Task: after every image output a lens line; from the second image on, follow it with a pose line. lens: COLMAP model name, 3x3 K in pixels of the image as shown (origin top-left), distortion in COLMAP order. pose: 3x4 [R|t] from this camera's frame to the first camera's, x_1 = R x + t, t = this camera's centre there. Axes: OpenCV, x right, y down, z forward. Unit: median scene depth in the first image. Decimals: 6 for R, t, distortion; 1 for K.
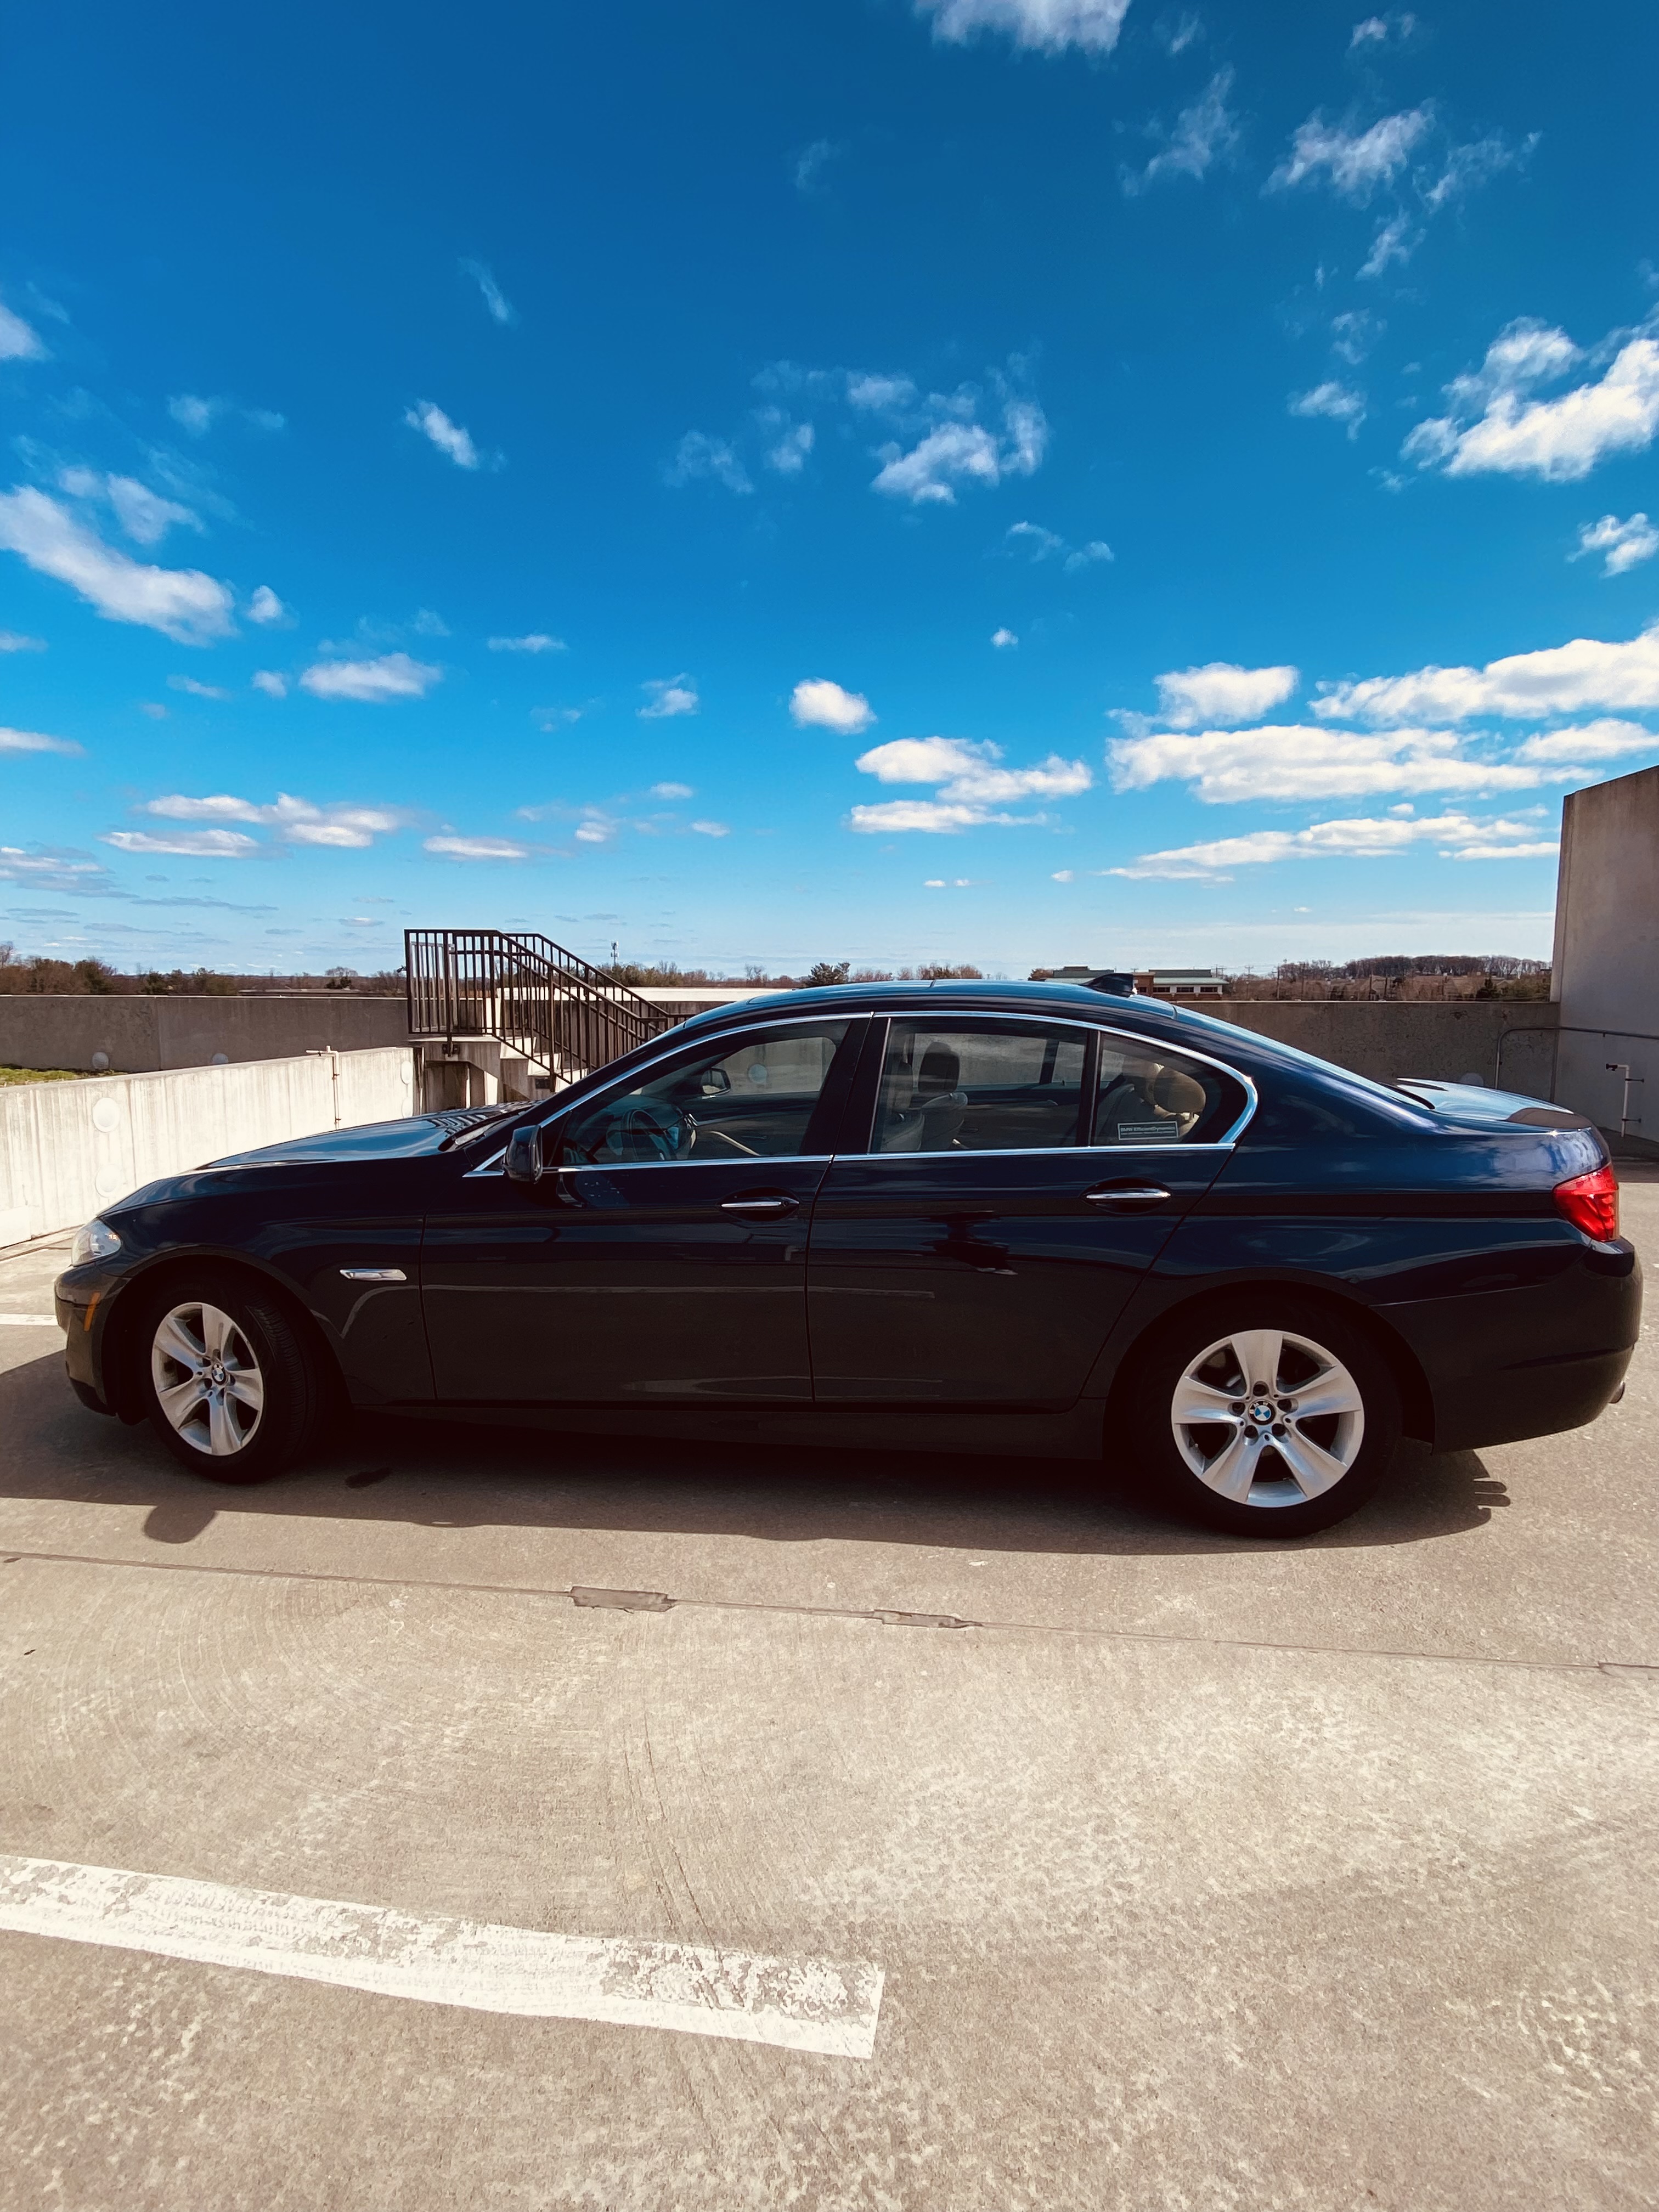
lens RADIAL K [[1026.4, 0, 829.5], [0, 1026.4, 1106.0], [0, 0, 1]] dist [0.000251, 0.000012]
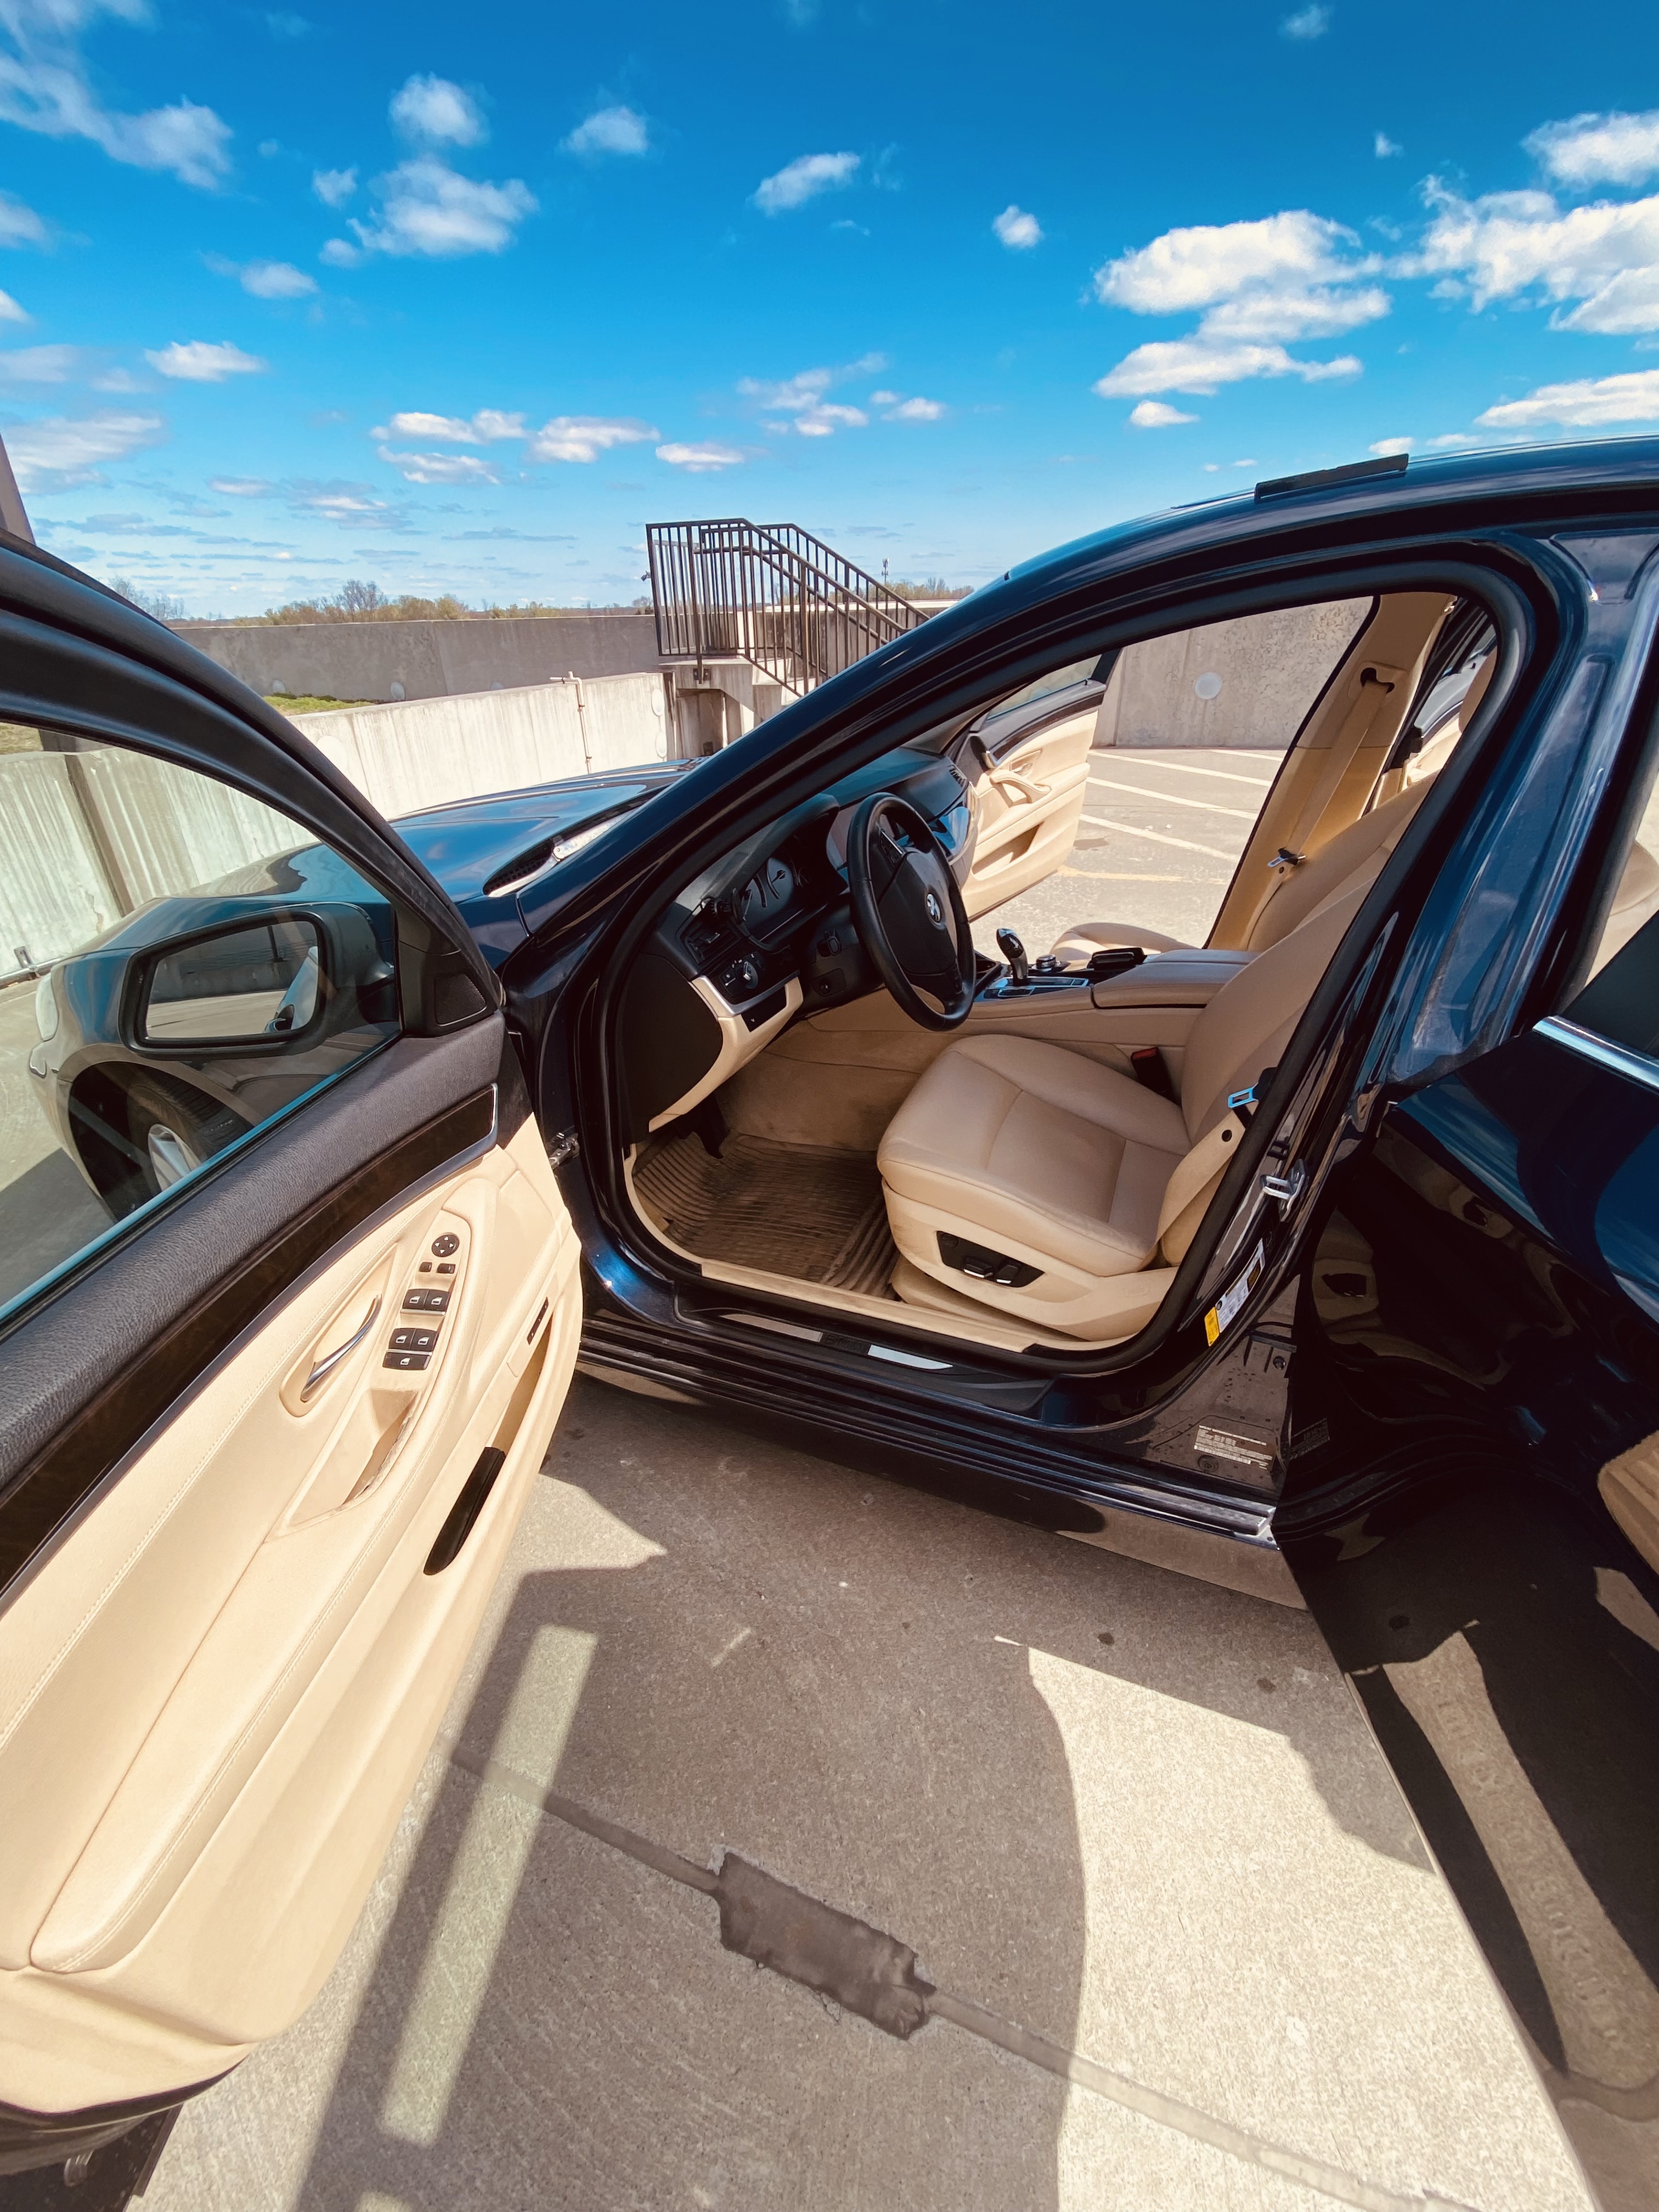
lens RADIAL K [[912.0, 0, 820.2], [0, 912.0, 1111.2], [0, 0, 1]] dist [0.012634, -0.015727]
pose [[0.964611, 0.102228, -0.243055, -0.028251], [-0.001838, 0.924370, 0.381493, -0.006282], [0.263672, -0.367545, 0.891845, 0.155992]]
